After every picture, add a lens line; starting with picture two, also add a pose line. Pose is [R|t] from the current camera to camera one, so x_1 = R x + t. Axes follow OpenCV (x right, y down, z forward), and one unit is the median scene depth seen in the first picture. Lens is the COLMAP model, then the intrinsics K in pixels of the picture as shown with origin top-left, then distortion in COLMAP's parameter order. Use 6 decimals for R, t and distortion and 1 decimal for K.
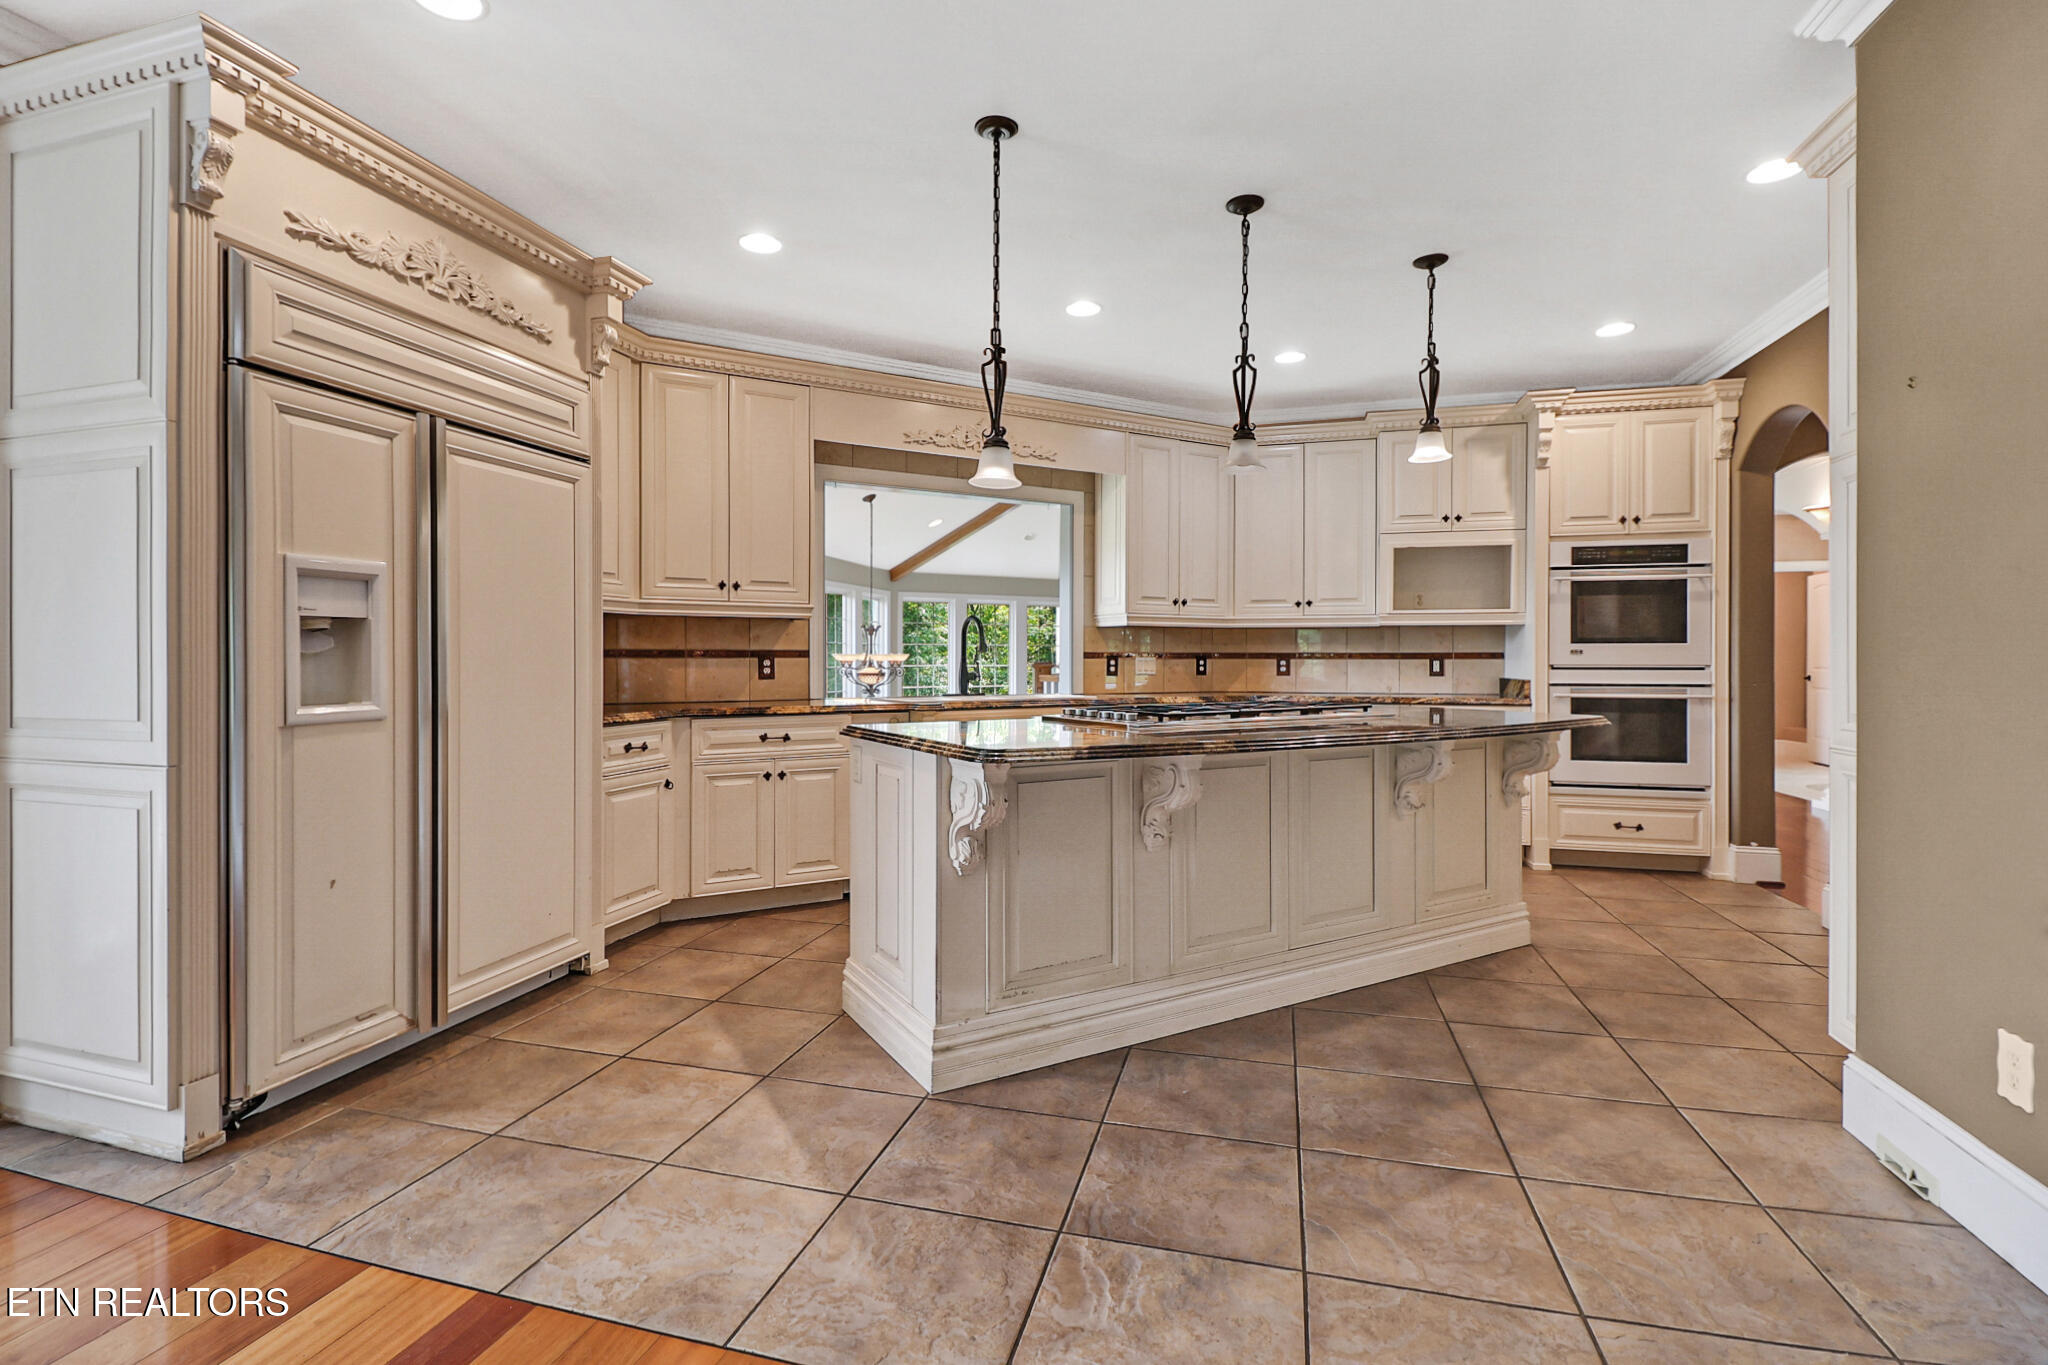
lens RADIAL K [[945.9, 0, 1015.6], [0, 945.9, 662.0], [0, 0, 1]] dist [0.001401, 0.000071]
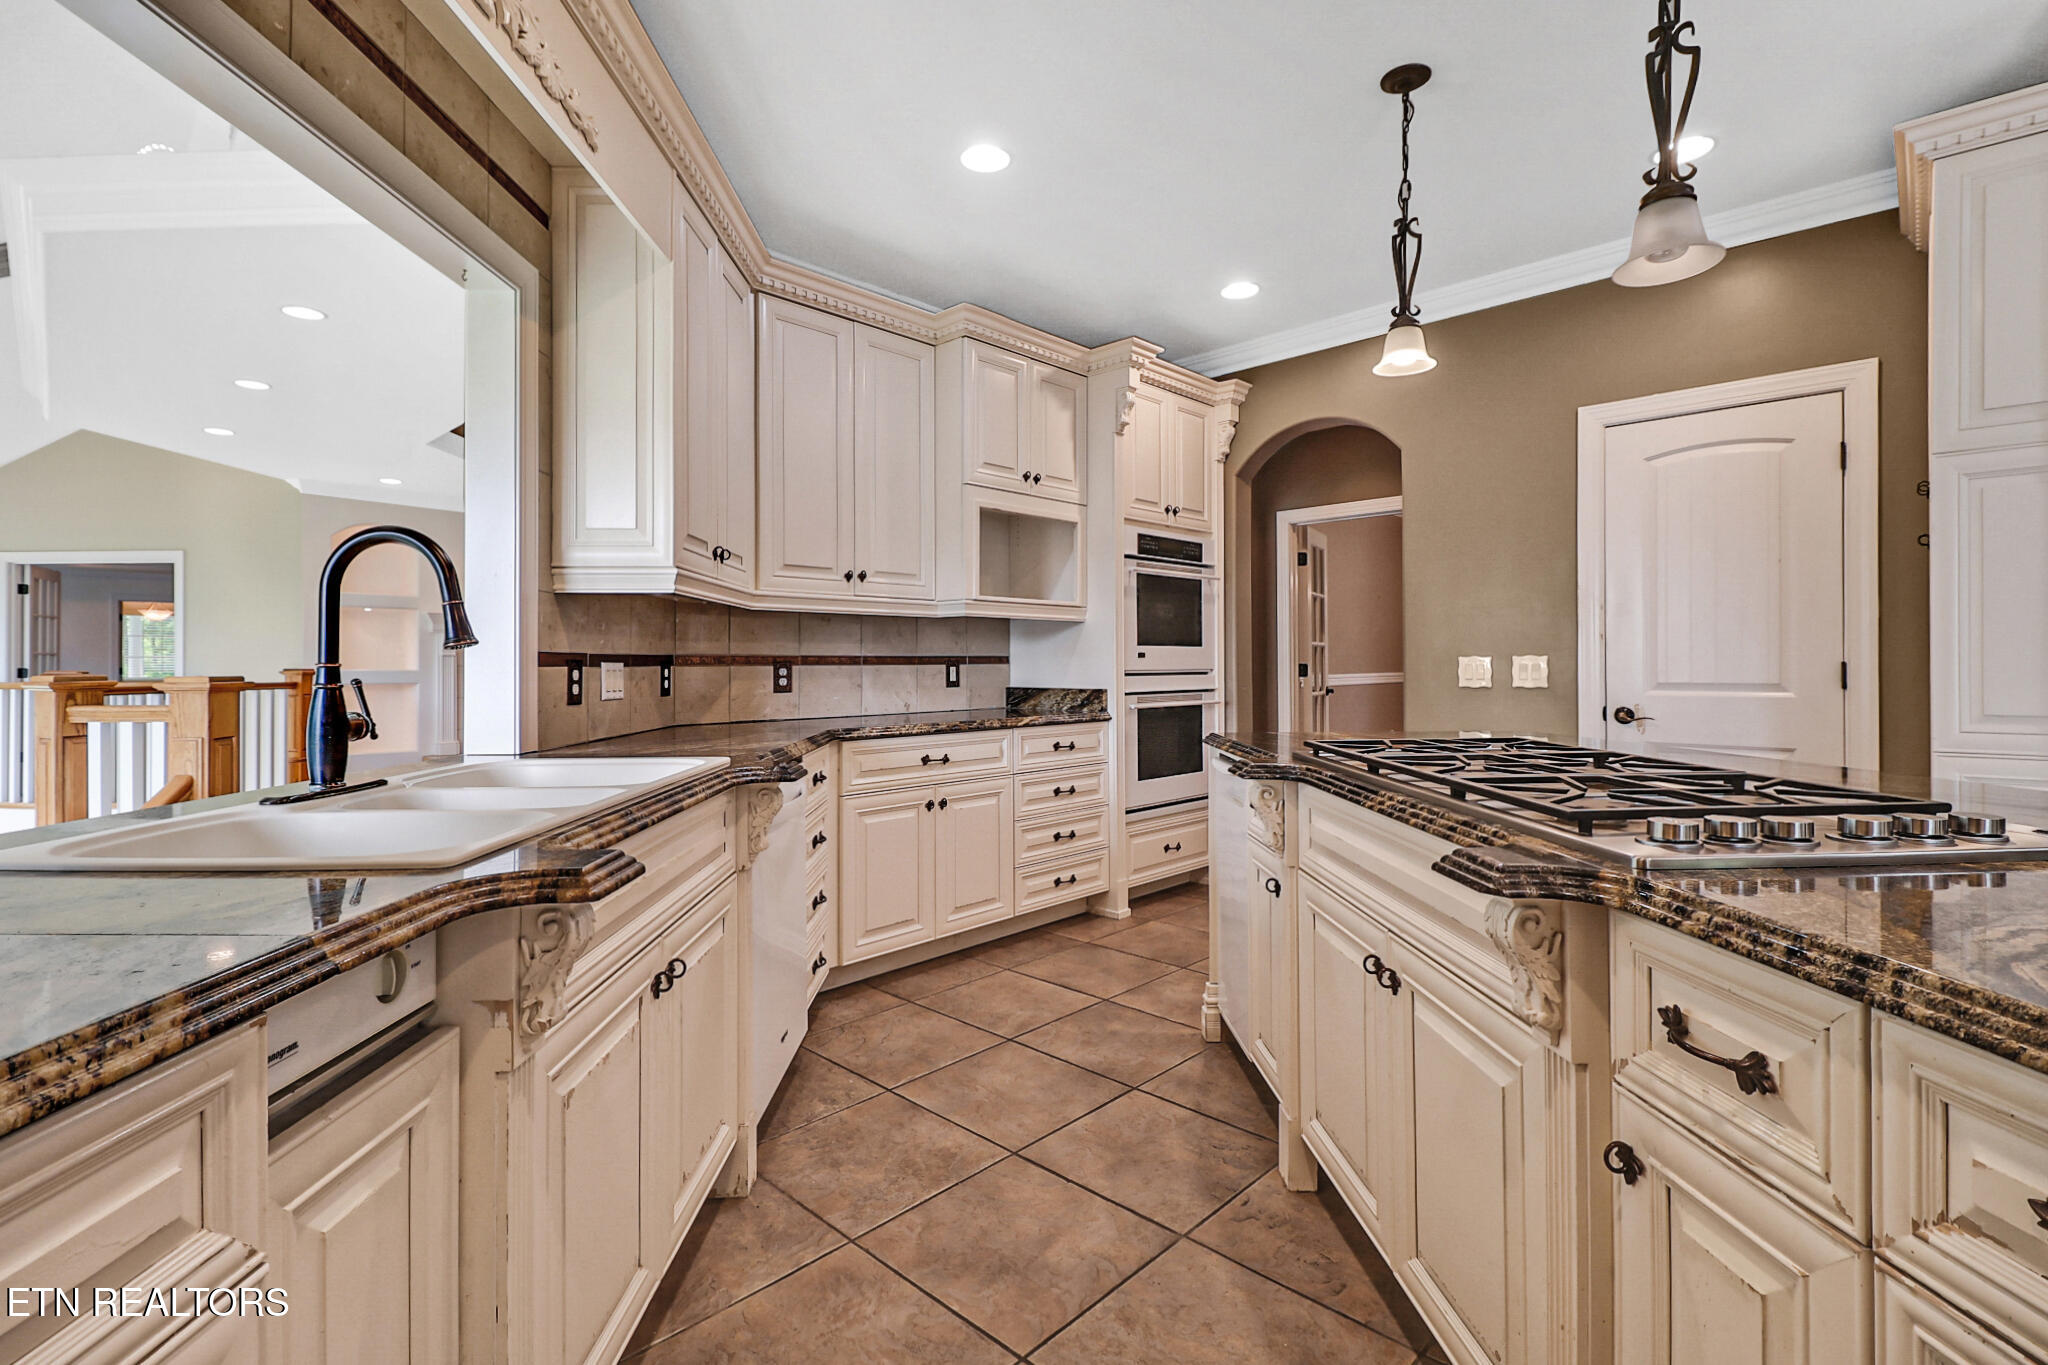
lens RADIAL K [[945.9, 0, 1015.6], [0, 945.9, 662.0], [0, 0, 1]] dist [0.001401, 0.000071]
pose [[0.476209, -0.001780, 0.879330, -0.212998], [0.006876, 0.999975, -0.001700, -0.003689], [-0.879305, 0.006856, 0.476209, 0.666745]]
